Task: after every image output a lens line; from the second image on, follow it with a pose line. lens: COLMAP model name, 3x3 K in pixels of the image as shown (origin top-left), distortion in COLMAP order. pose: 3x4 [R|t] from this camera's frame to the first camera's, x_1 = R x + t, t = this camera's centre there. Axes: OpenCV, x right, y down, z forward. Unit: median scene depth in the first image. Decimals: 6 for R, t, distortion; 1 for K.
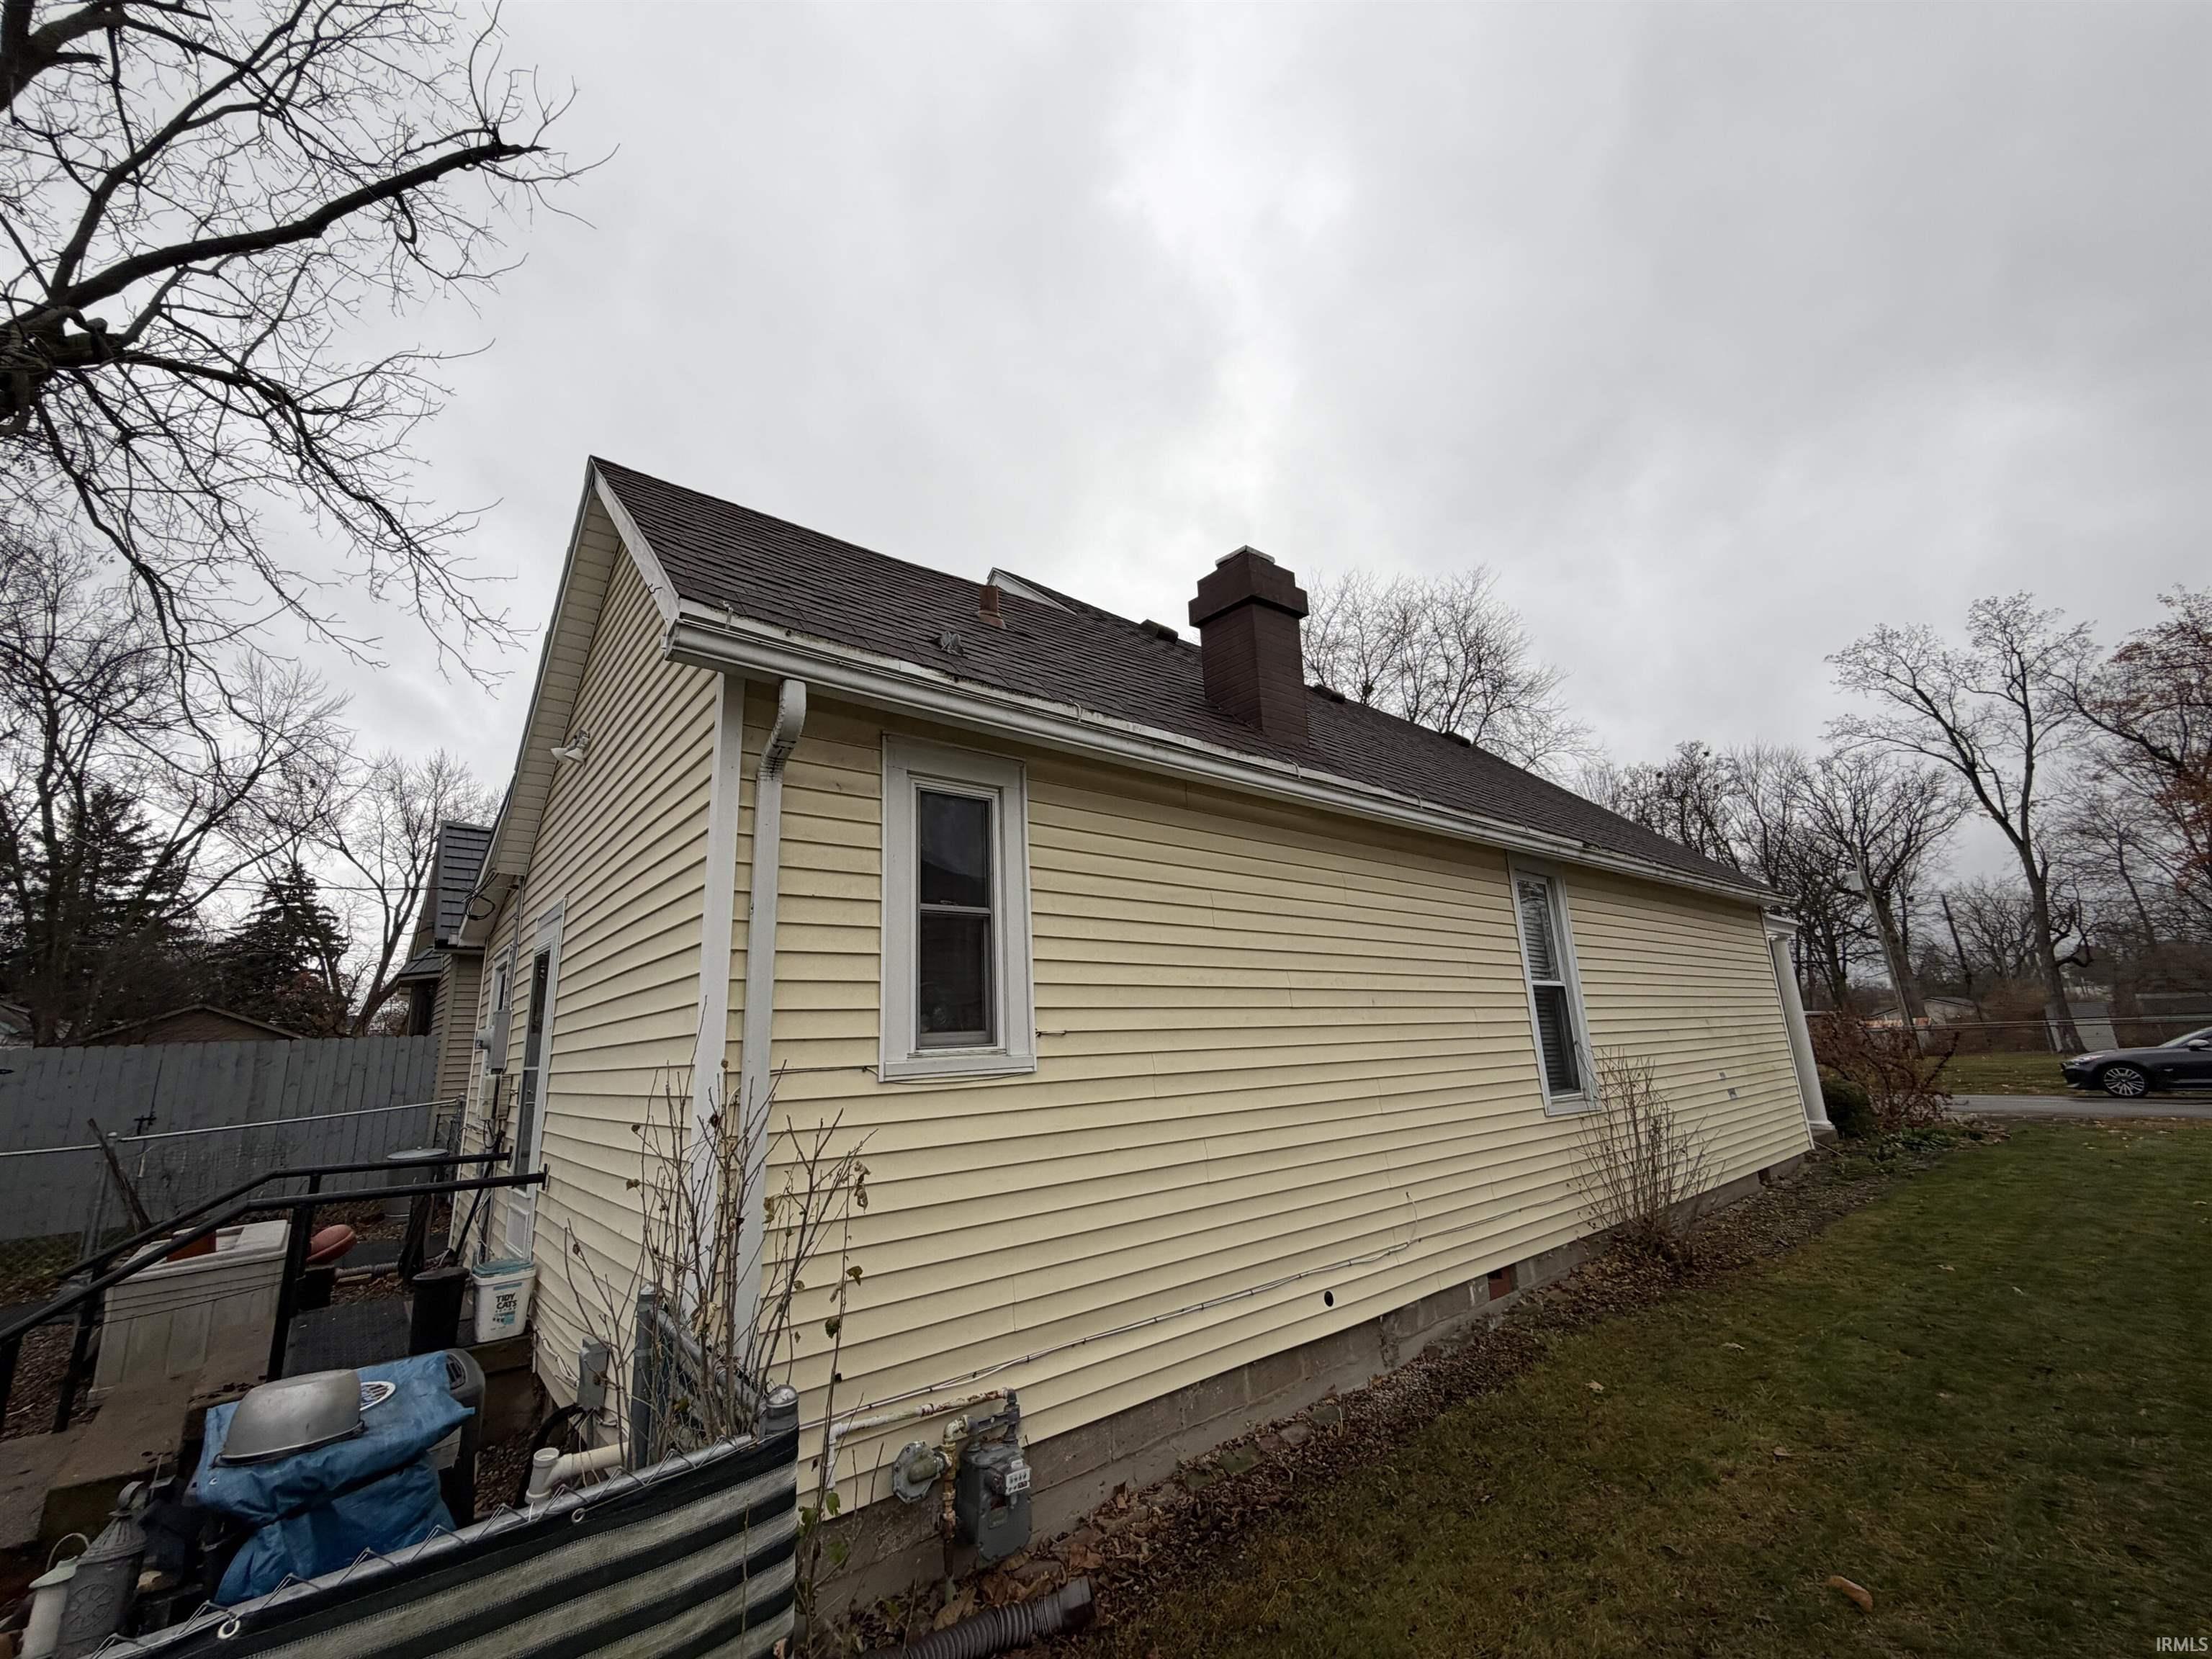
lens RADIAL K [[883.0, 0, 1096.8], [0, 883.0, 829.7], [0, 0, 1]] dist [-0.000571, 0.000879]
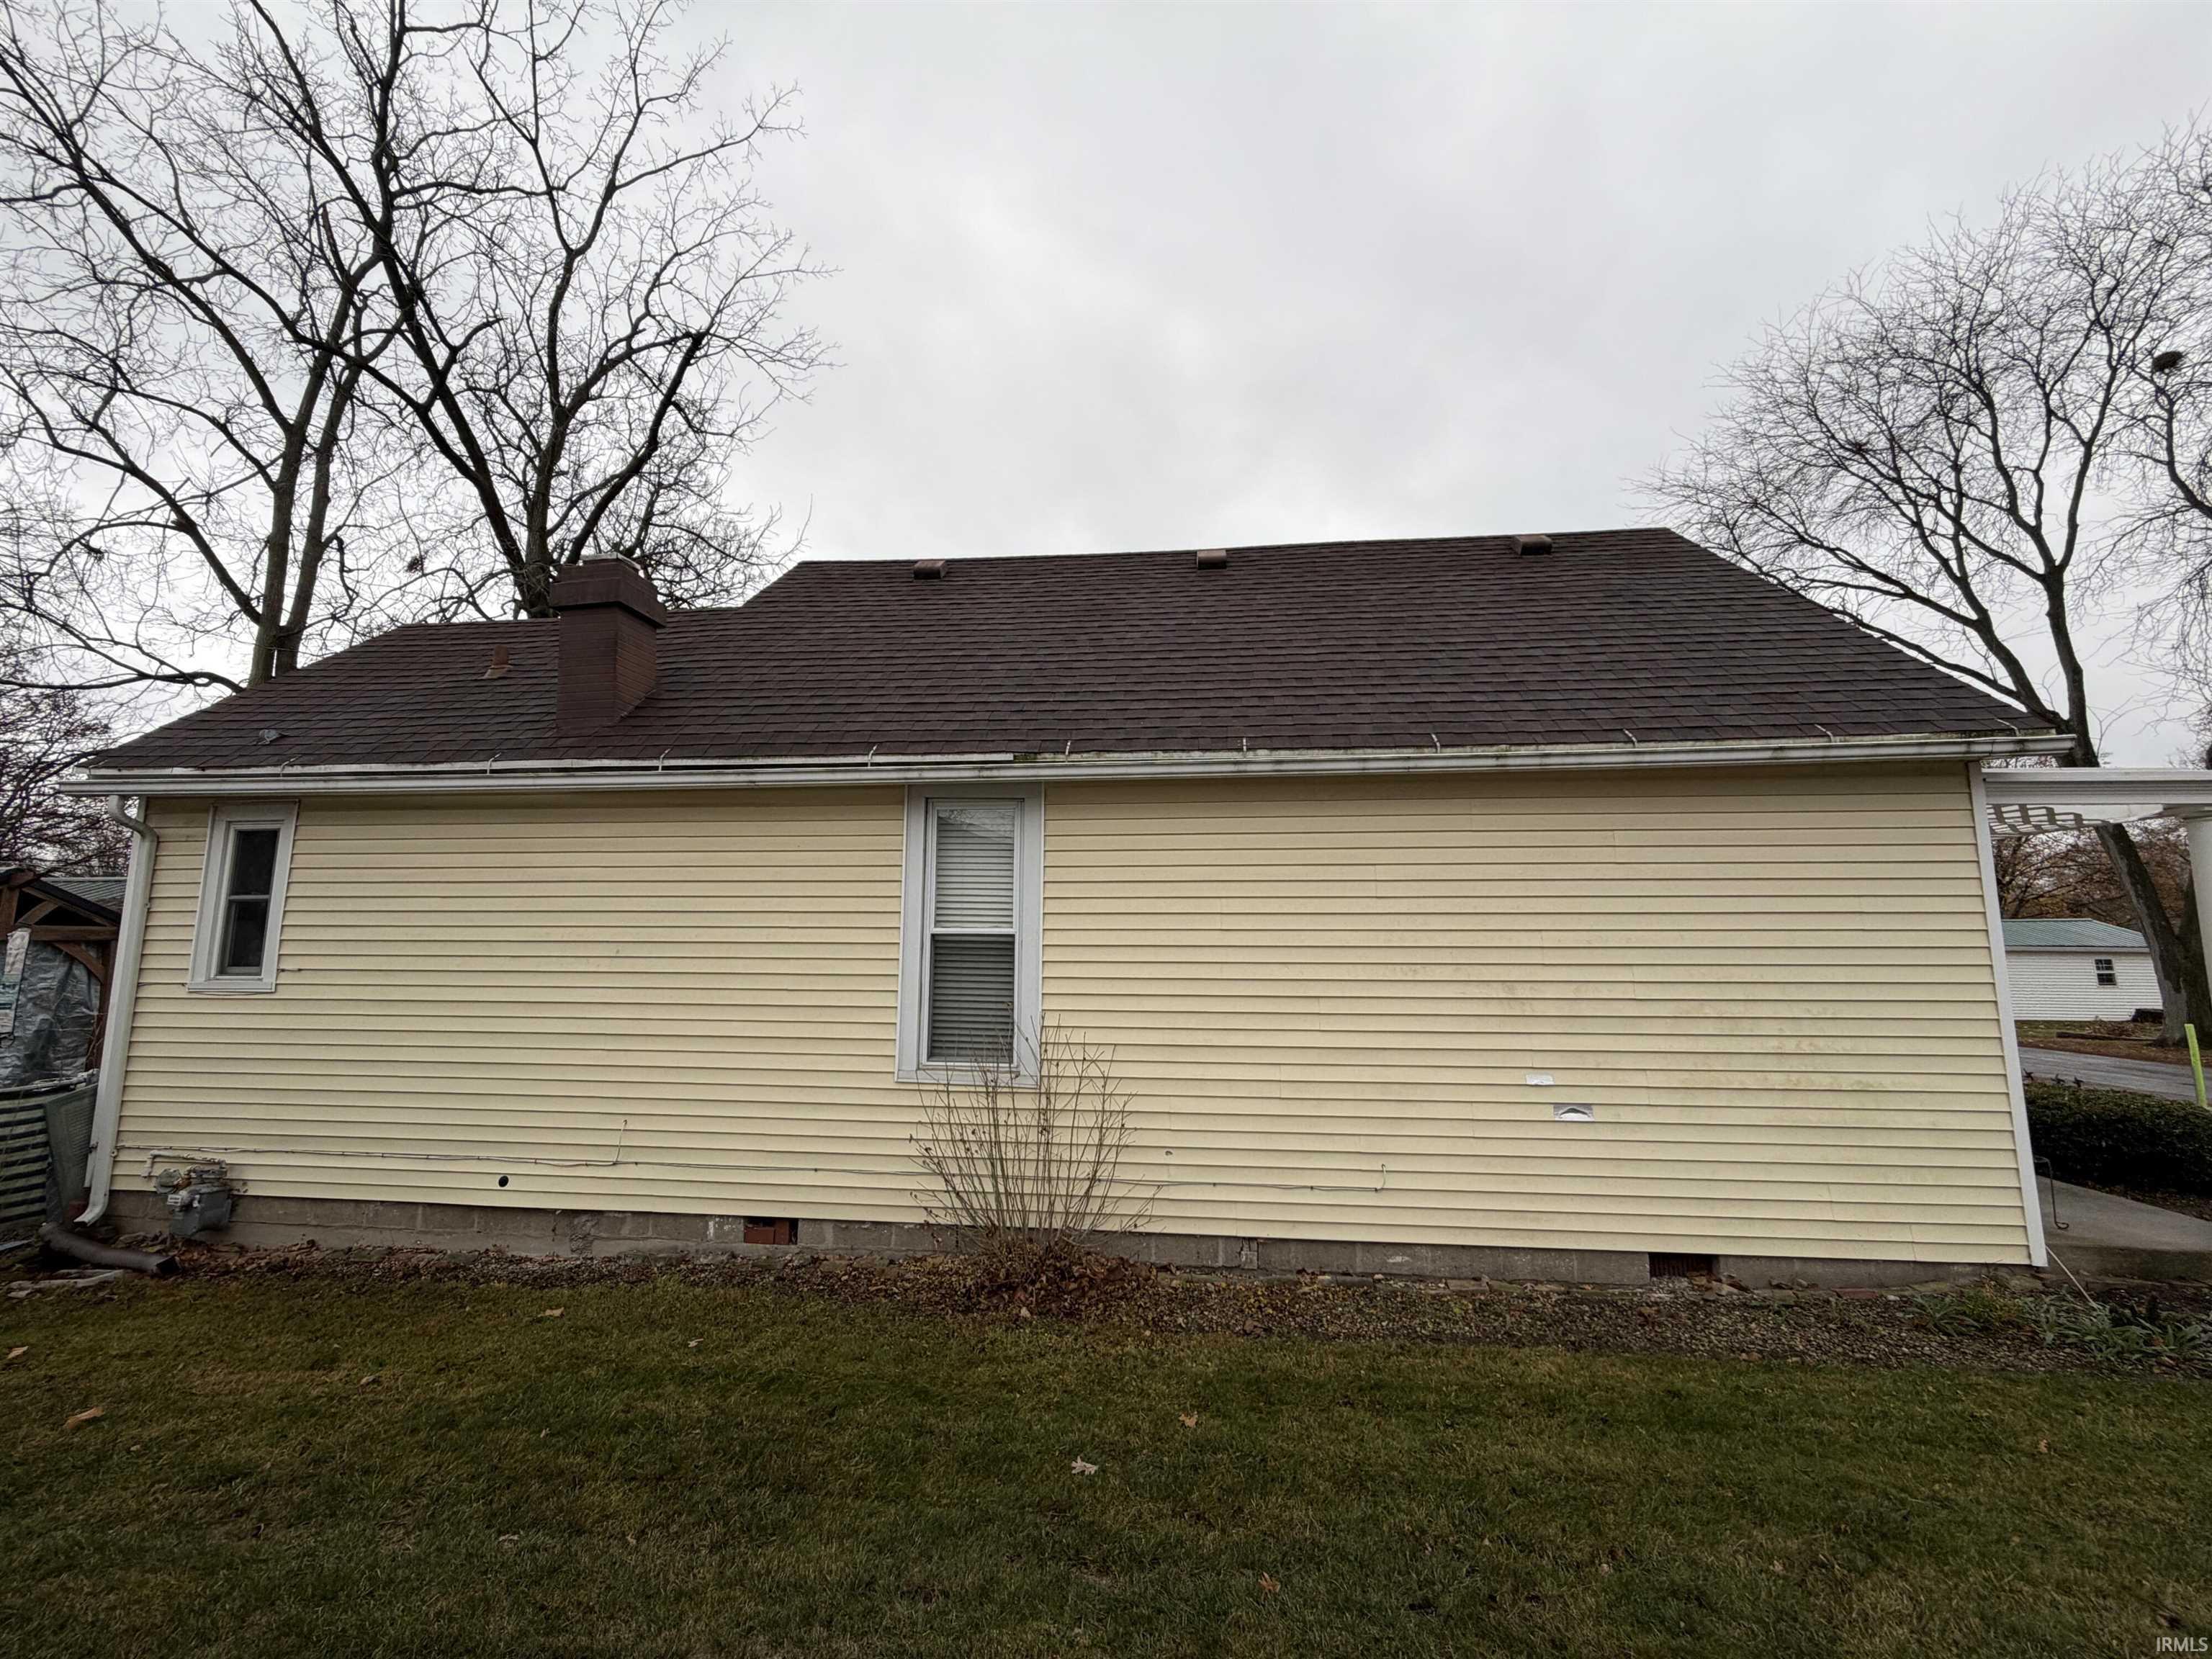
lens RADIAL K [[883.0, 0, 1096.8], [0, 883.0, 829.7], [0, 0, 1]] dist [-0.000571, 0.000879]
pose [[0.701127, -0.054467, -0.710953, 0.178549], [0.139473, 0.988294, 0.061830, 0.006613], [0.699263, -0.142509, 0.700516, 0.076713]]
